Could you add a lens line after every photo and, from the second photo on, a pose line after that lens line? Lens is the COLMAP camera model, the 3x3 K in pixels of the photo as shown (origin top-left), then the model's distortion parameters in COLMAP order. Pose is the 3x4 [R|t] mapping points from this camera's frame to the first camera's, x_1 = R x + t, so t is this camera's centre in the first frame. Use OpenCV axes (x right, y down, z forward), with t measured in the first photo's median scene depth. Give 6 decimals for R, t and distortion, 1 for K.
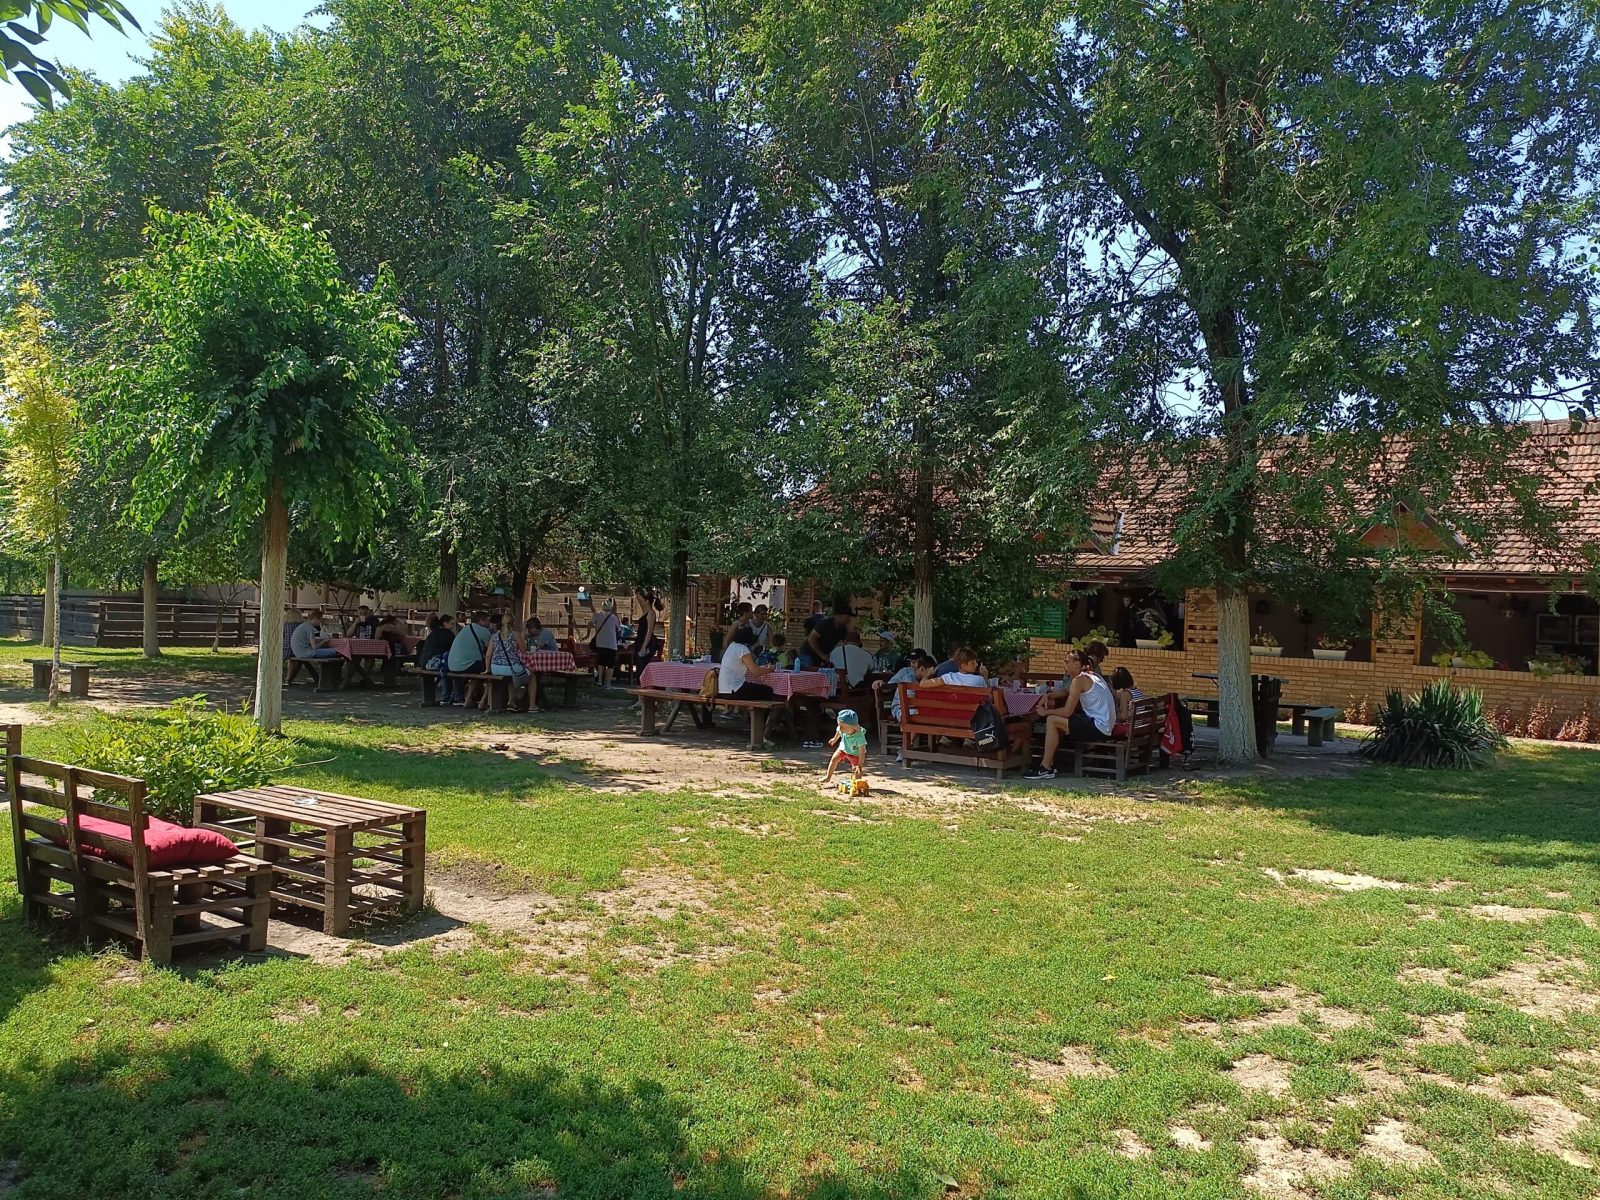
lens RADIAL K [[1155.2, 0, 801.6], [0, 1155.2, 600.2], [0, 0, 1]] dist [0.037965, -0.028490]
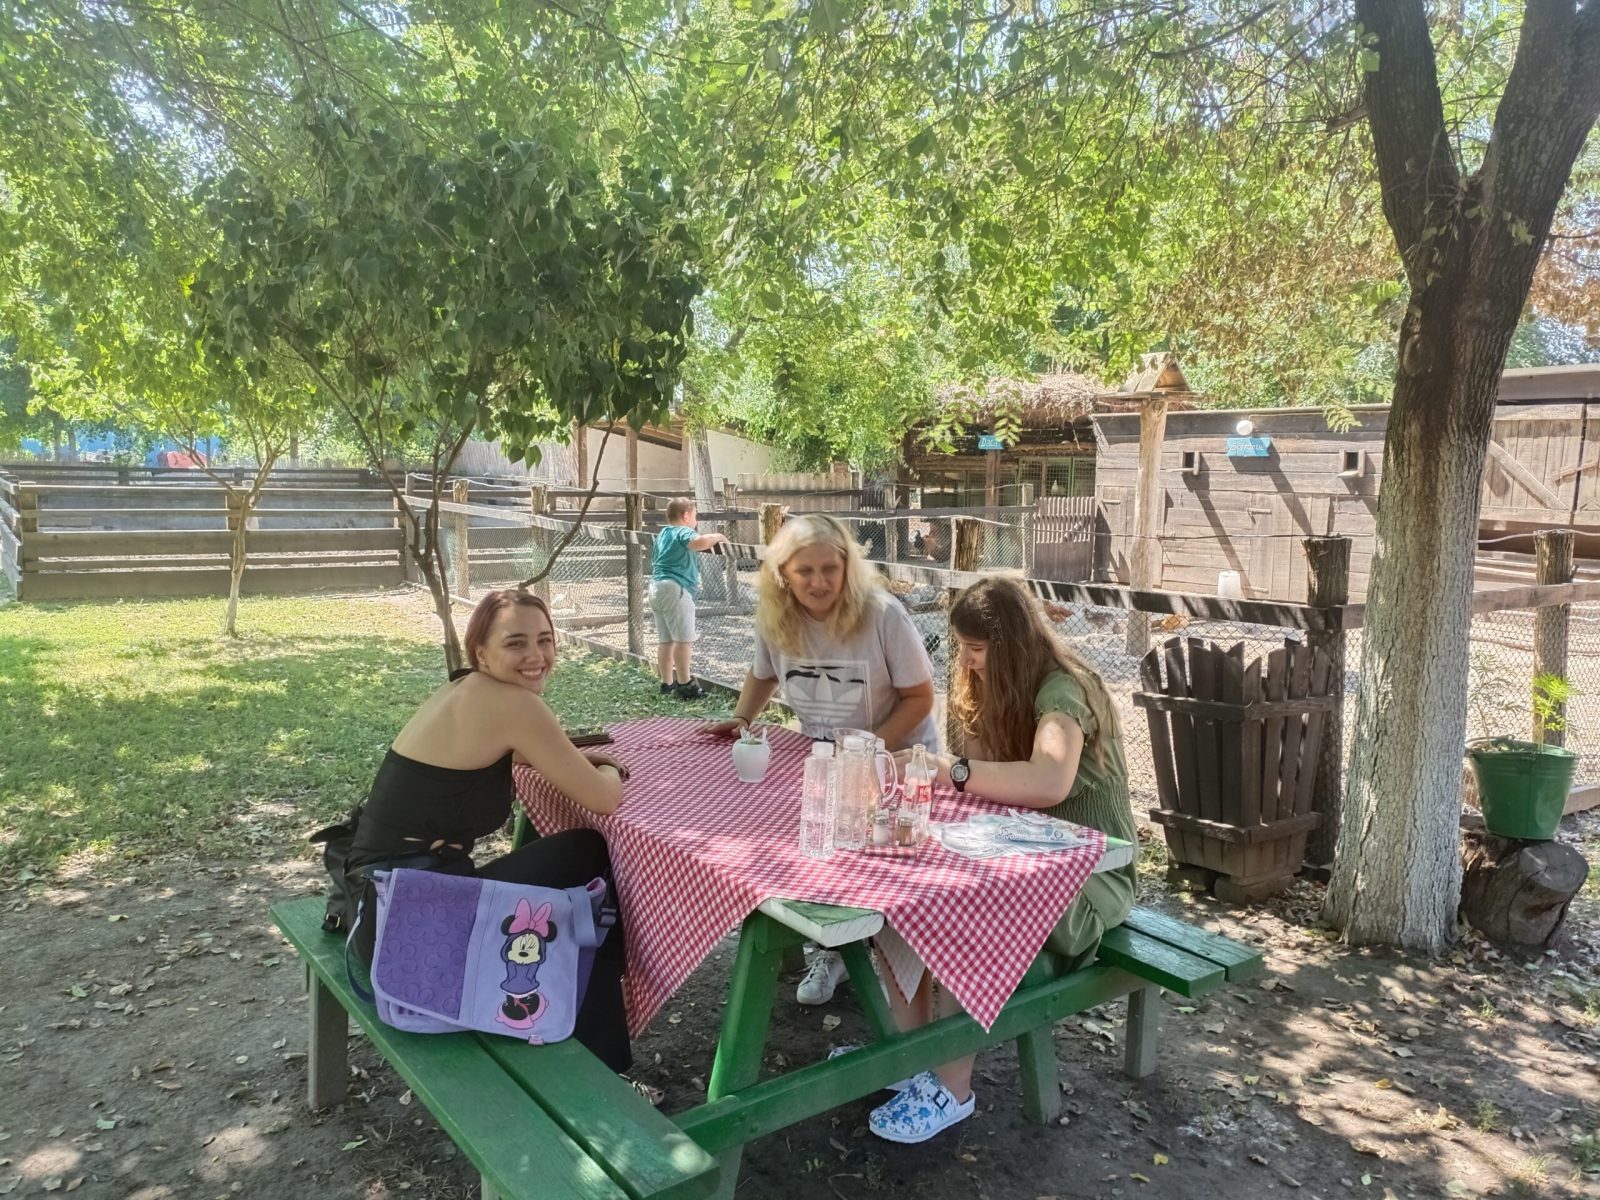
lens RADIAL K [[1155.2, 0, 796.7], [0, 1155.2, 599.7], [0, 0, 1]] dist [0.037965, -0.028490]
pose [[0.947169, 0.019979, -0.320113, -0.208502], [0.016984, 0.993534, 0.112261, 0.000902], [0.320286, -0.111767, 0.940704, 0.622695]]
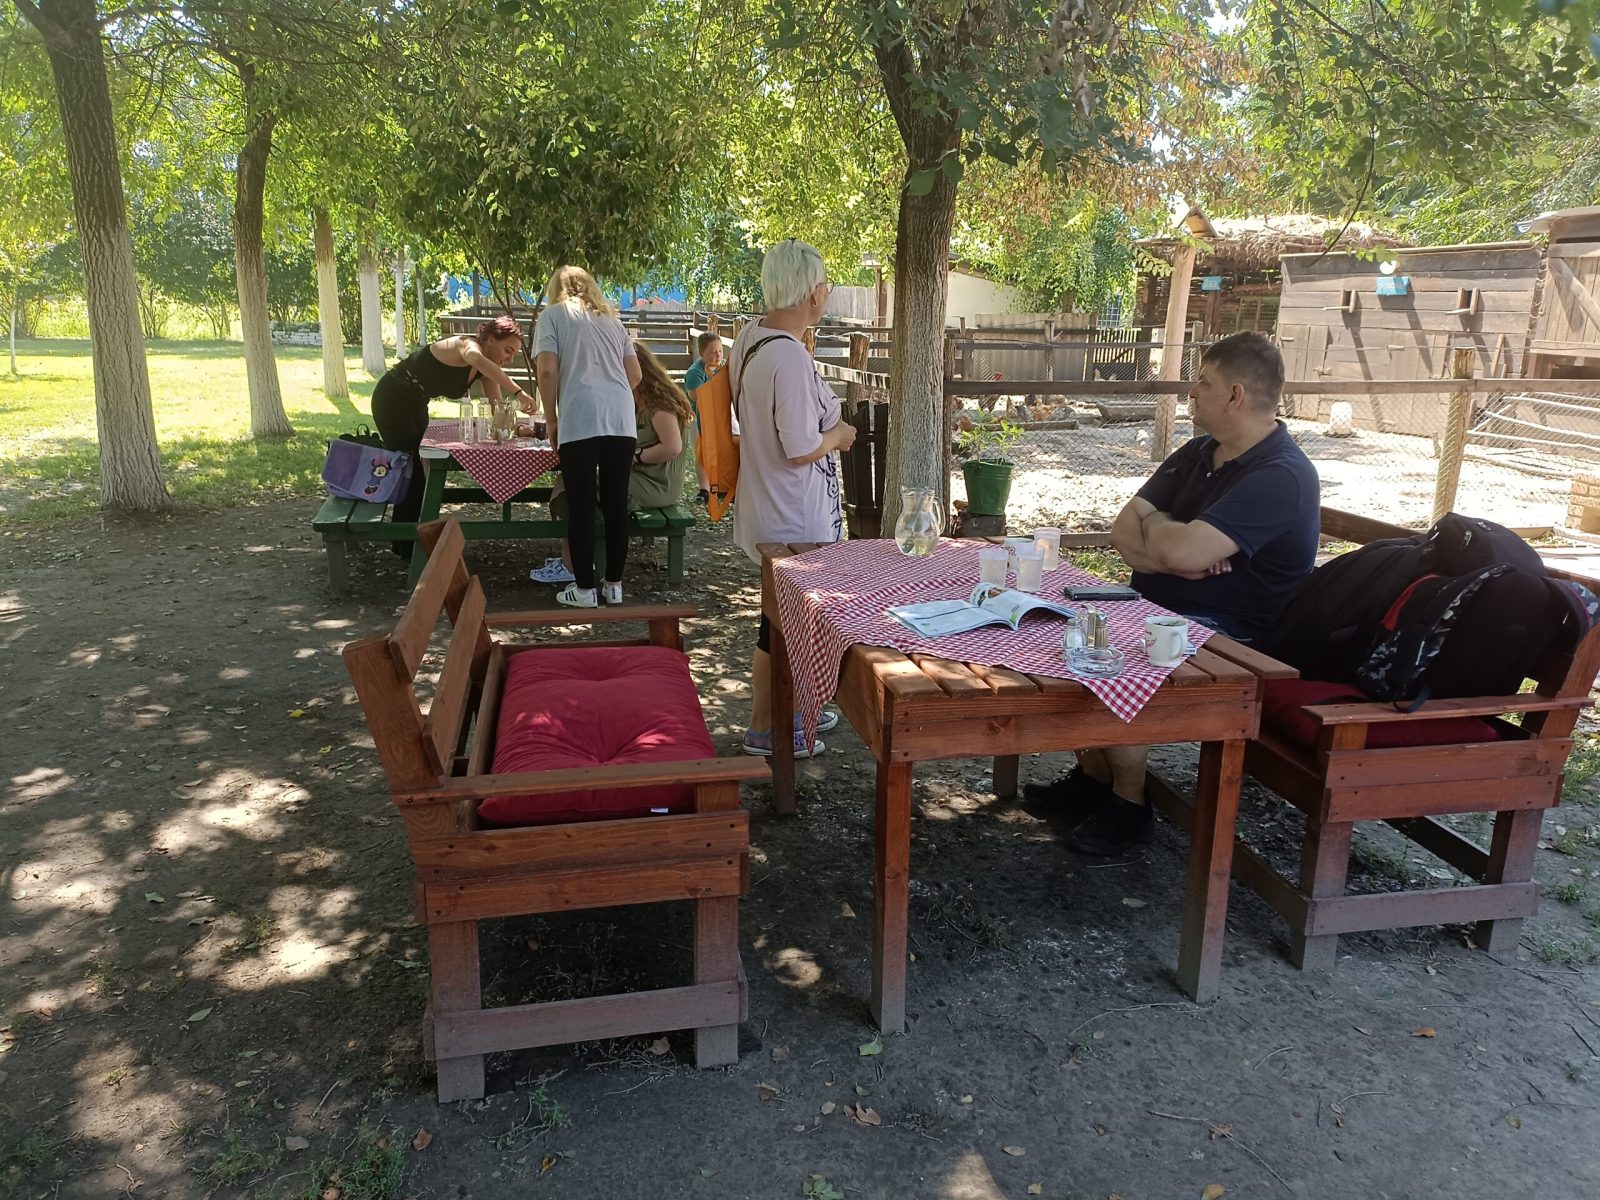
lens RADIAL K [[1155.2, 0, 803.8], [0, 1155.2, 604.4], [0, 0, 1]] dist [0.037965, -0.028490]
pose [[0.751393, 0.148254, -0.642984, -0.073605], [0.010586, 0.971599, 0.236395, 0.005925], [0.659770, -0.184432, 0.728484, 0.585252]]
